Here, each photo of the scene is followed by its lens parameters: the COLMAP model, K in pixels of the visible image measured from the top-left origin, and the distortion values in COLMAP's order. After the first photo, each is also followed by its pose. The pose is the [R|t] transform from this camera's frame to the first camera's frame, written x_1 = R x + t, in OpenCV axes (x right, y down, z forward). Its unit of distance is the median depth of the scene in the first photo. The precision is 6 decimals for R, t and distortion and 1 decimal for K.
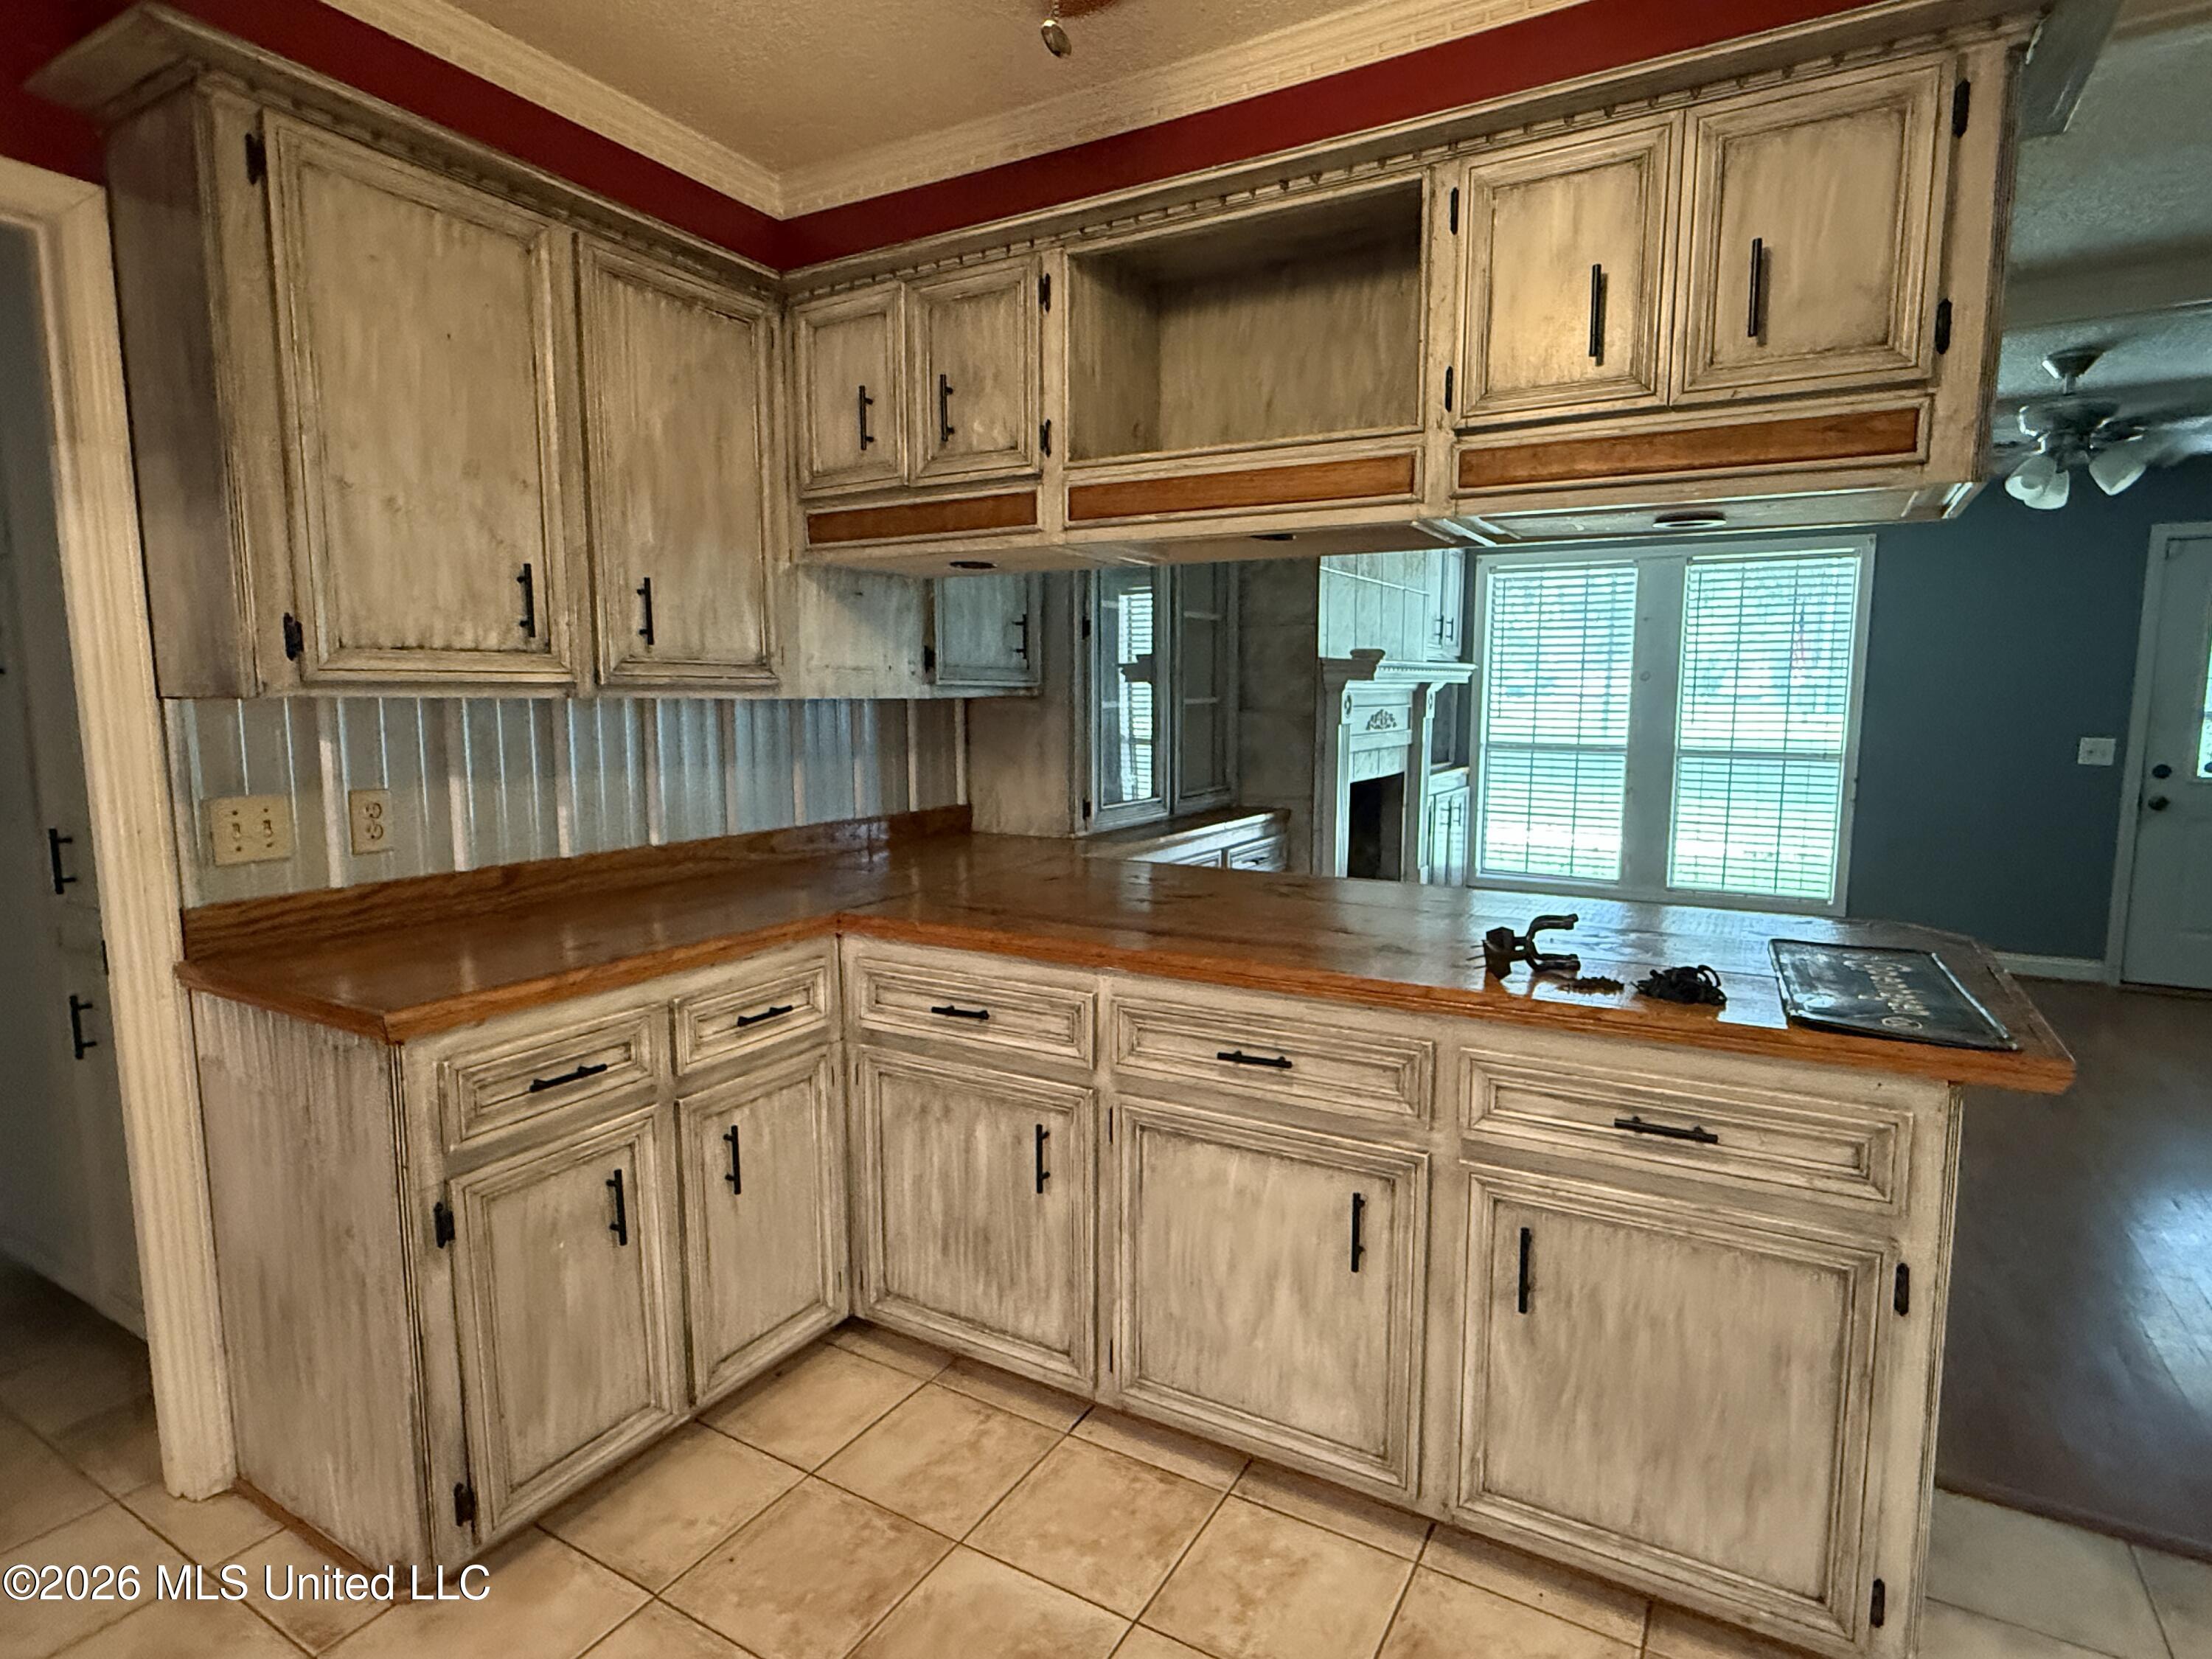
lens RADIAL K [[1166.9, 0, 1106.0], [0, 1166.9, 829.5], [0, 0, 1]] dist [0.000813, -0.001152]
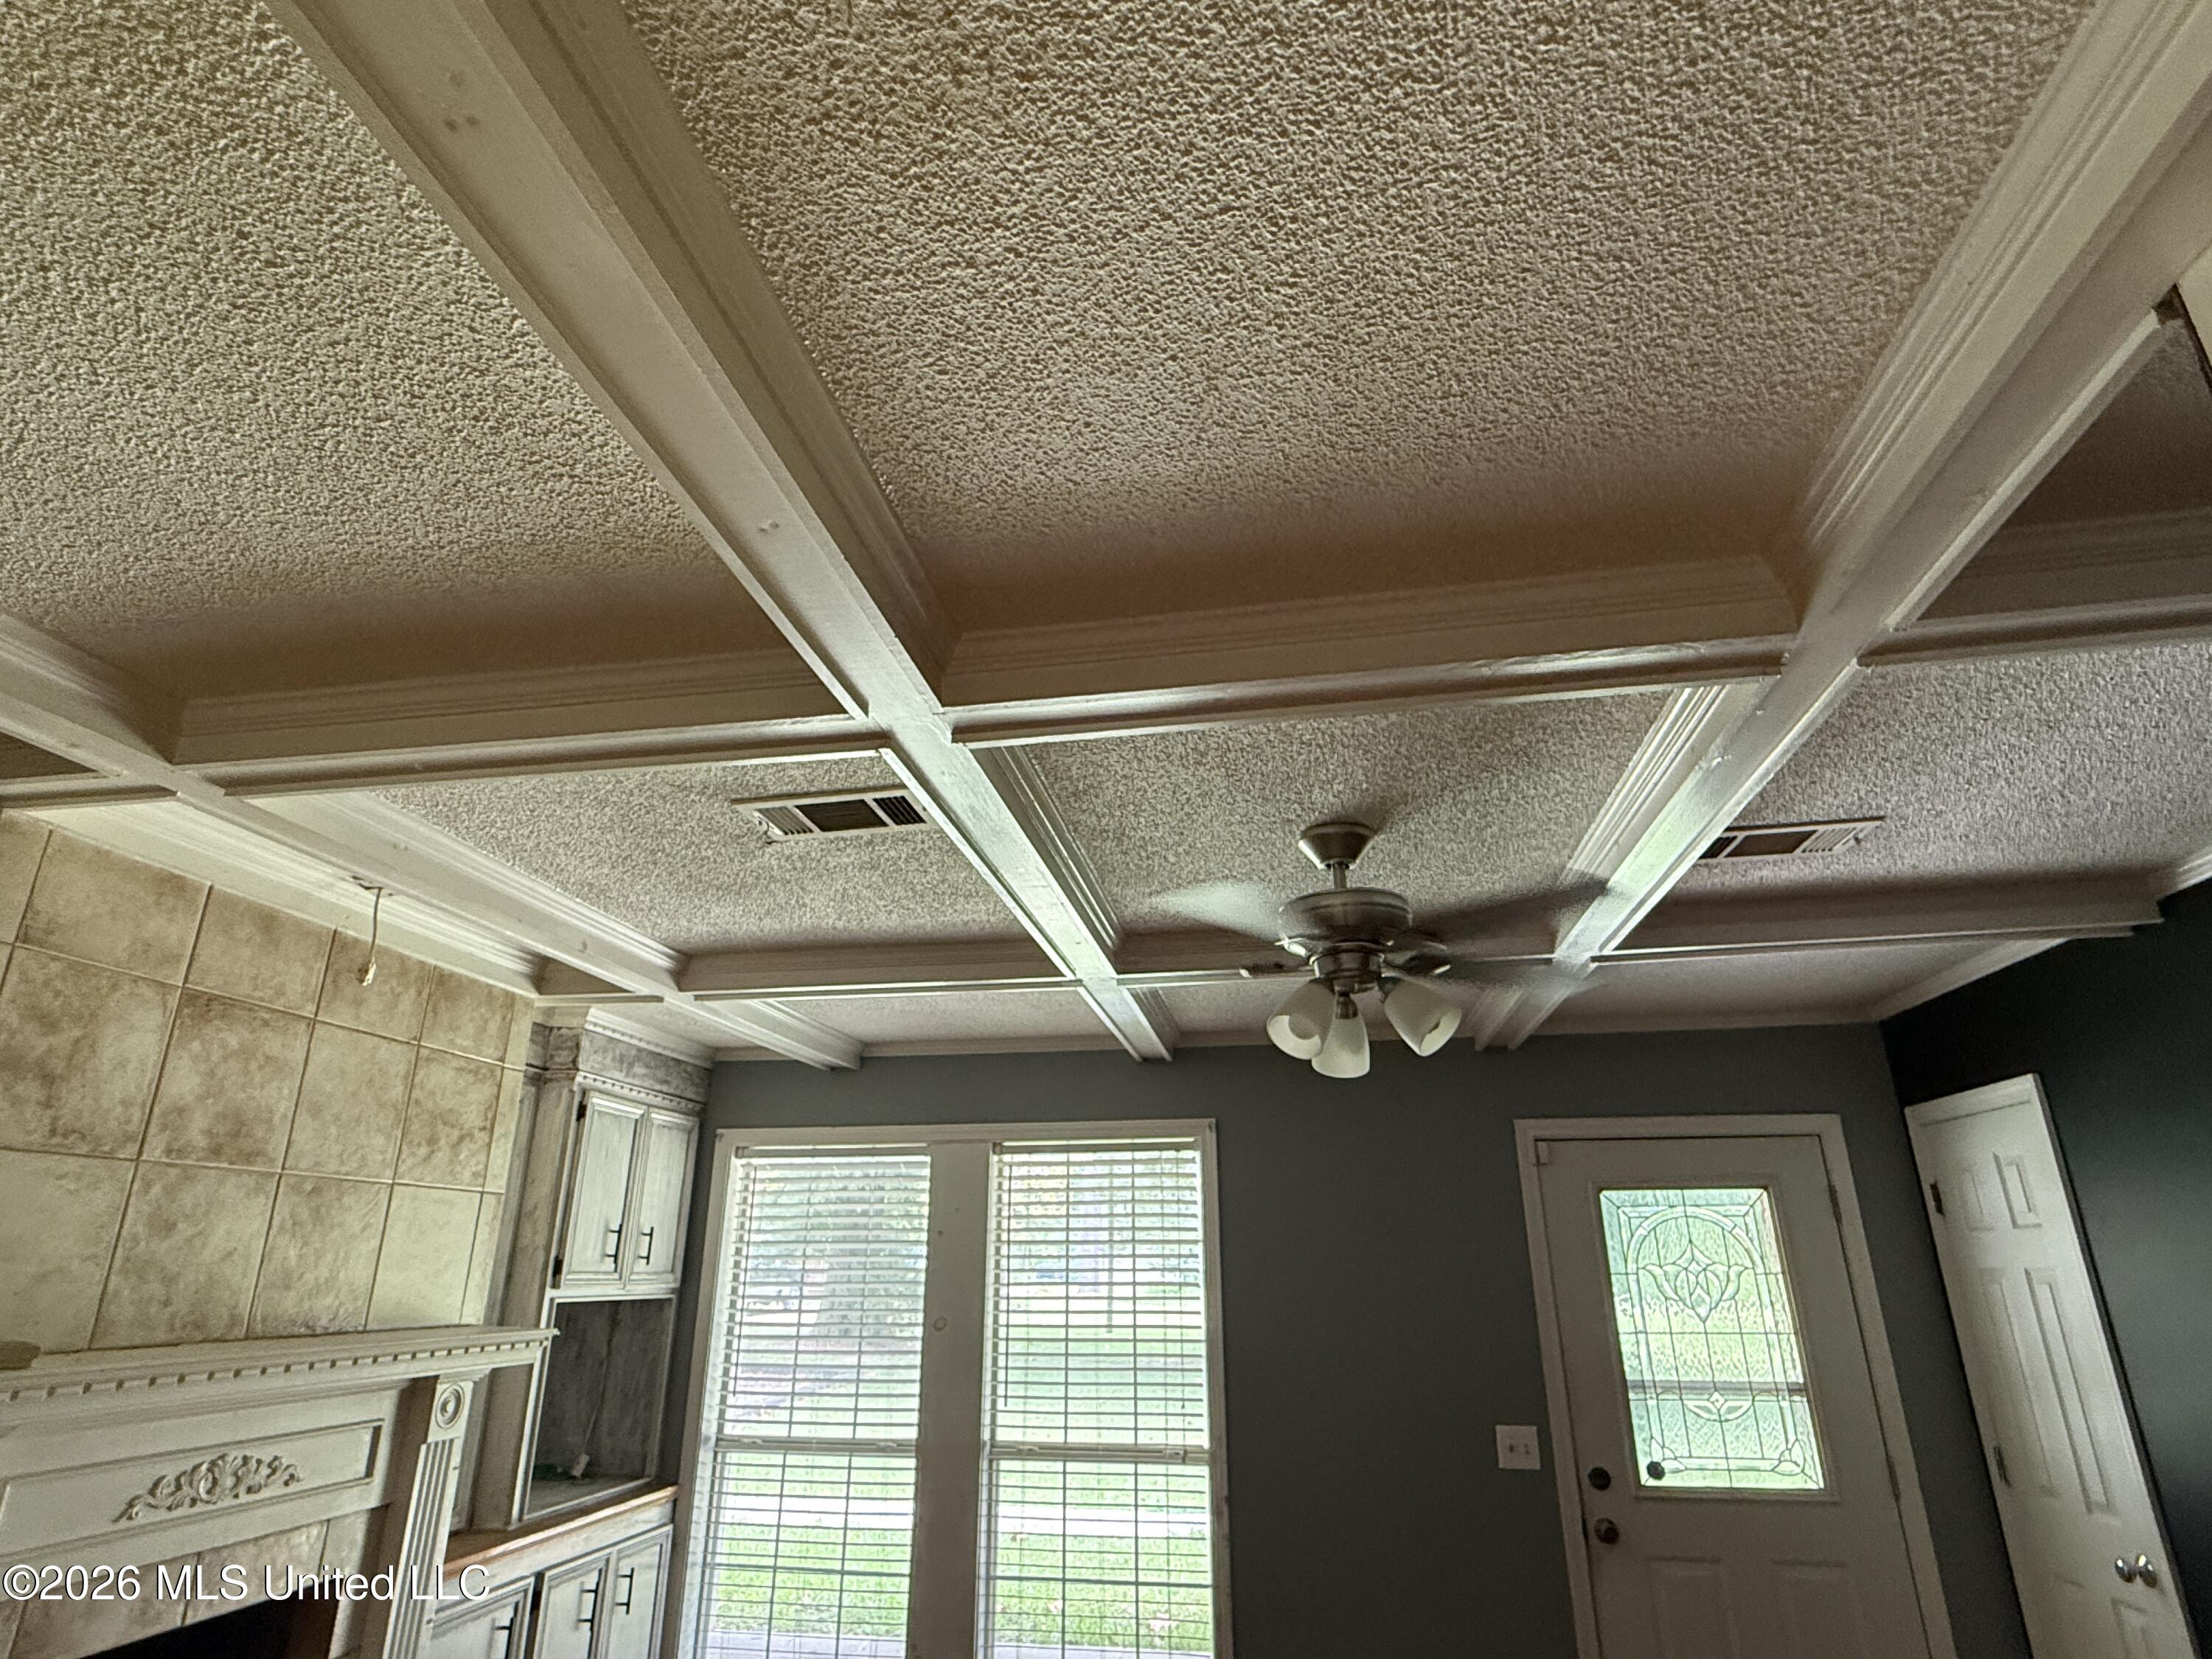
lens RADIAL K [[1166.9, 0, 1106.0], [0, 1166.9, 829.5], [0, 0, 1]] dist [0.000813, -0.001152]
pose [[0.931682, 0.124880, 0.341135, 0.350938], [0.047646, 0.888937, -0.455544, -0.090820], [-0.360136, 0.440676, 0.822257, 0.370212]]
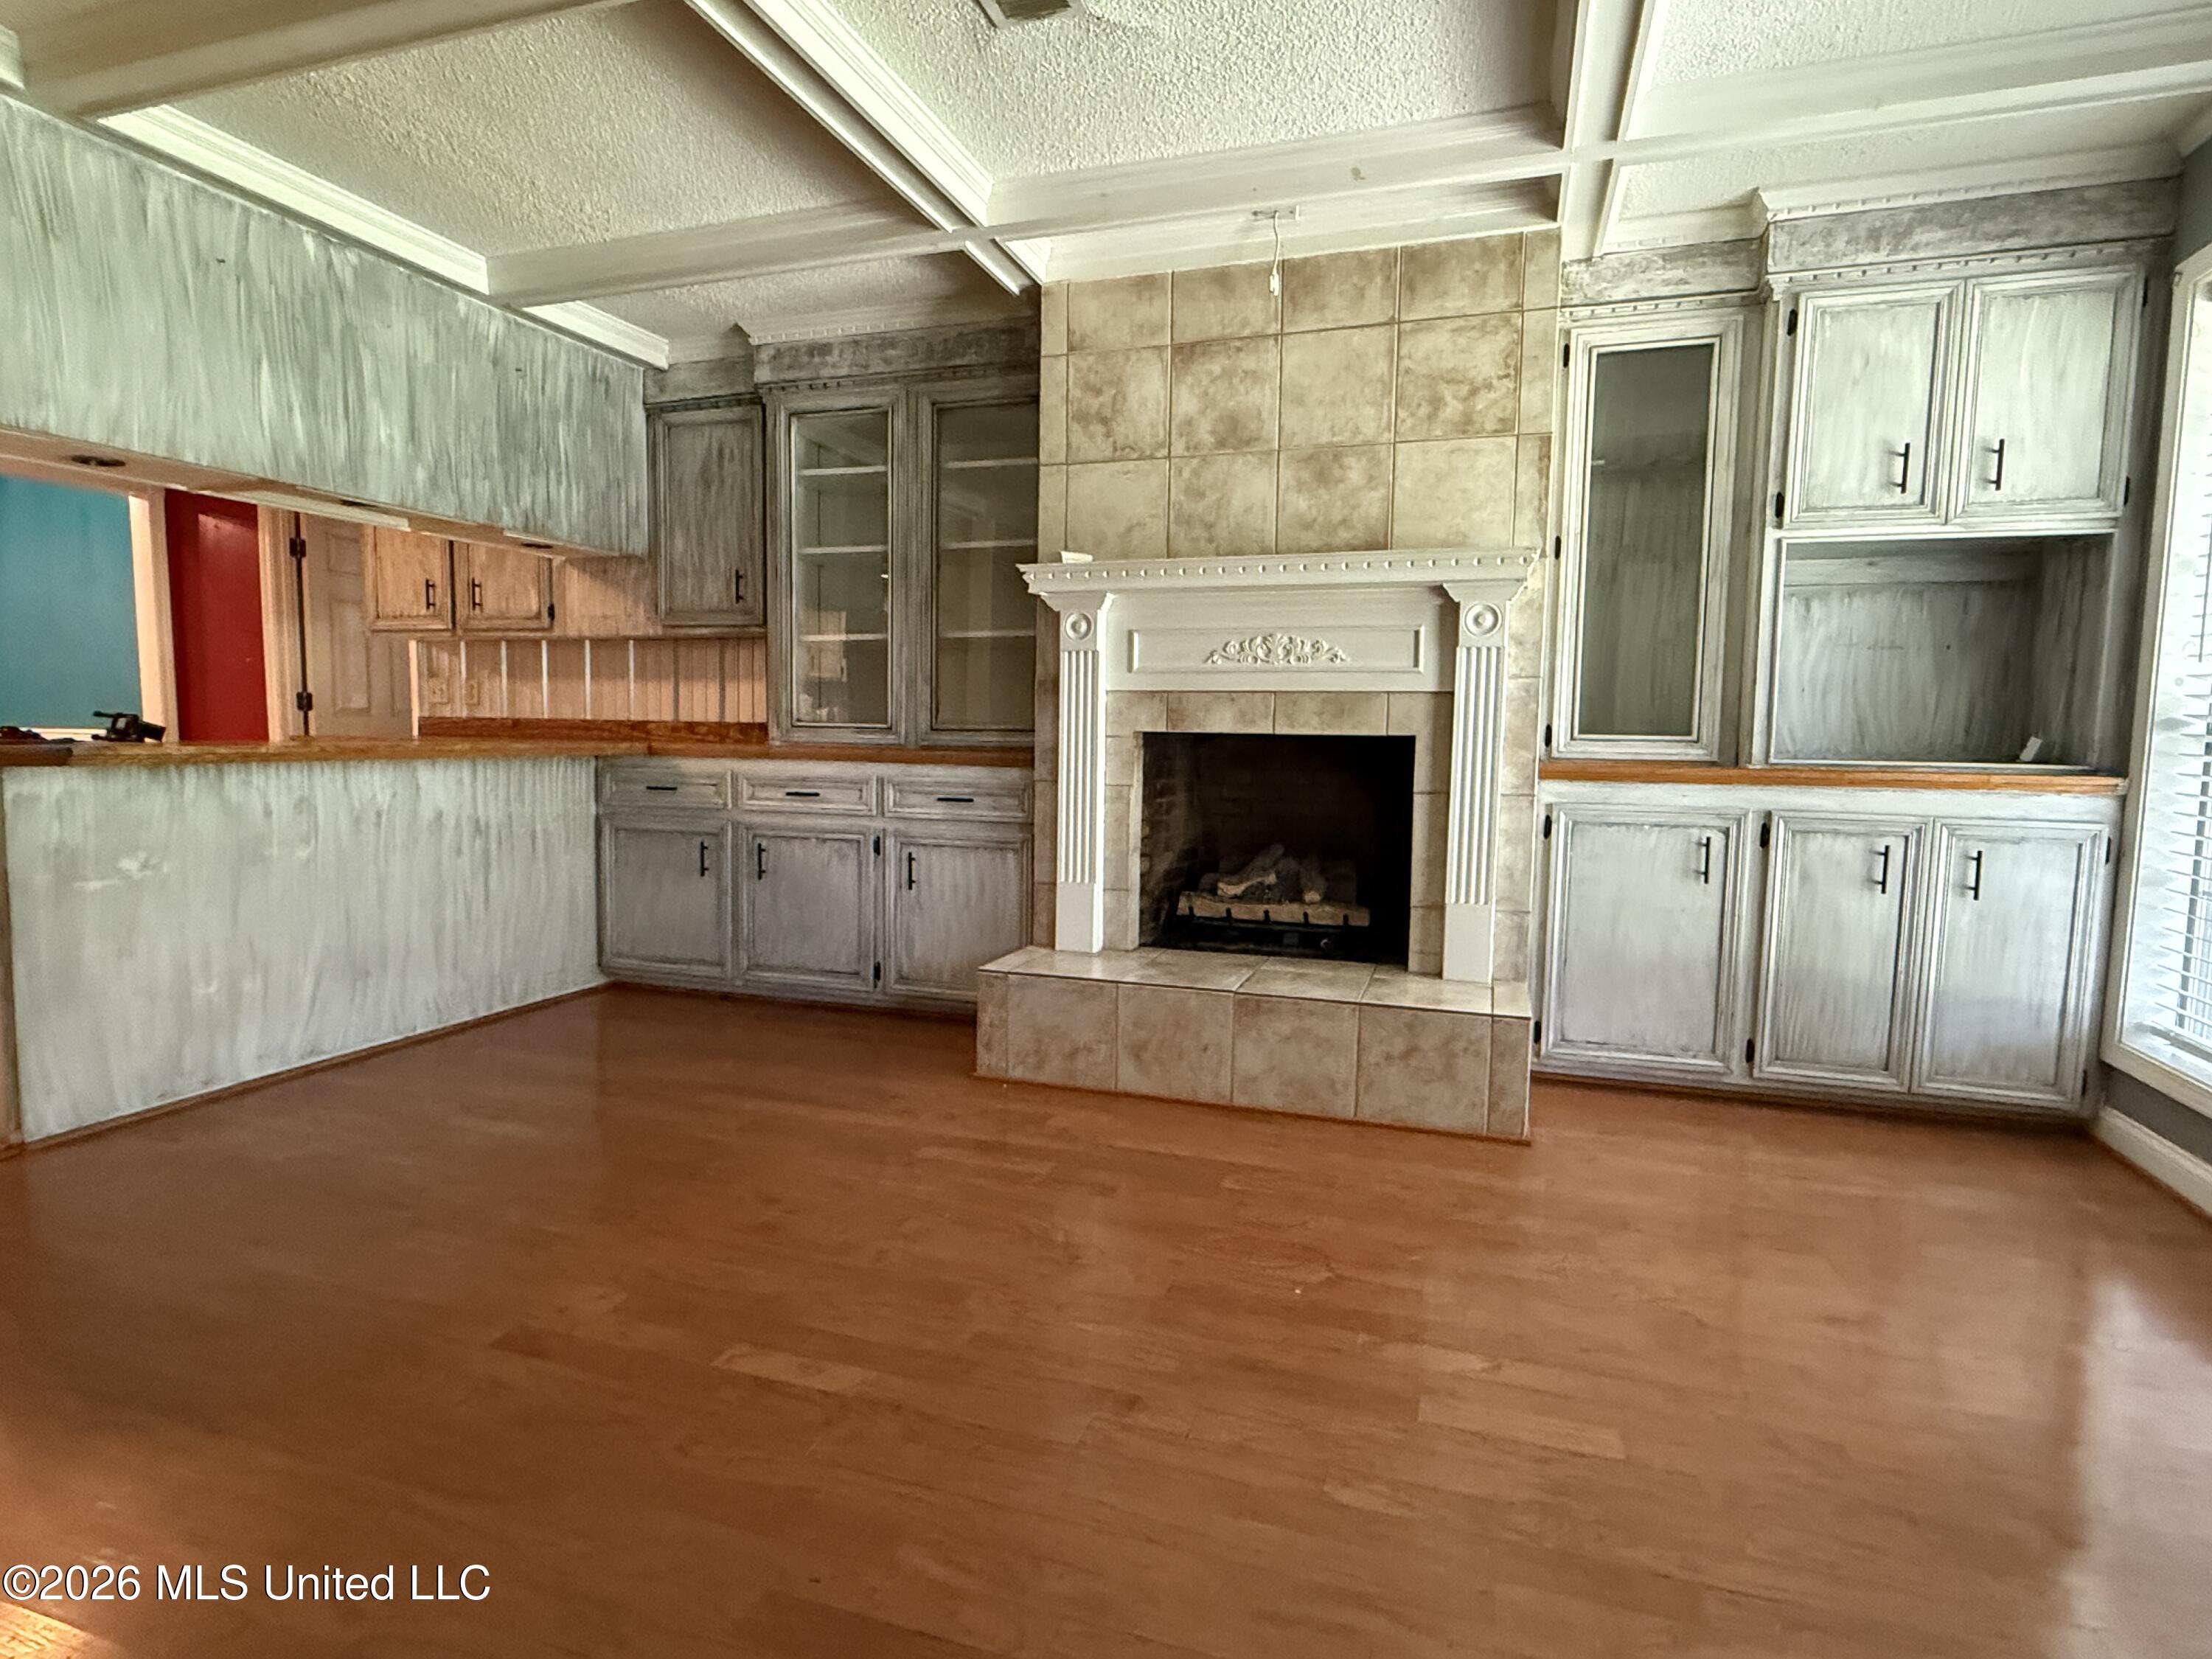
lens RADIAL K [[1166.9, 0, 1106.0], [0, 1166.9, 829.5], [0, 0, 1]] dist [0.000813, -0.001152]
pose [[0.210004, 0.092994, -0.973268, 0.839732], [-0.128608, 0.989444, 0.066790, -0.022100], [0.969205, 0.111144, 0.219747, 0.723177]]
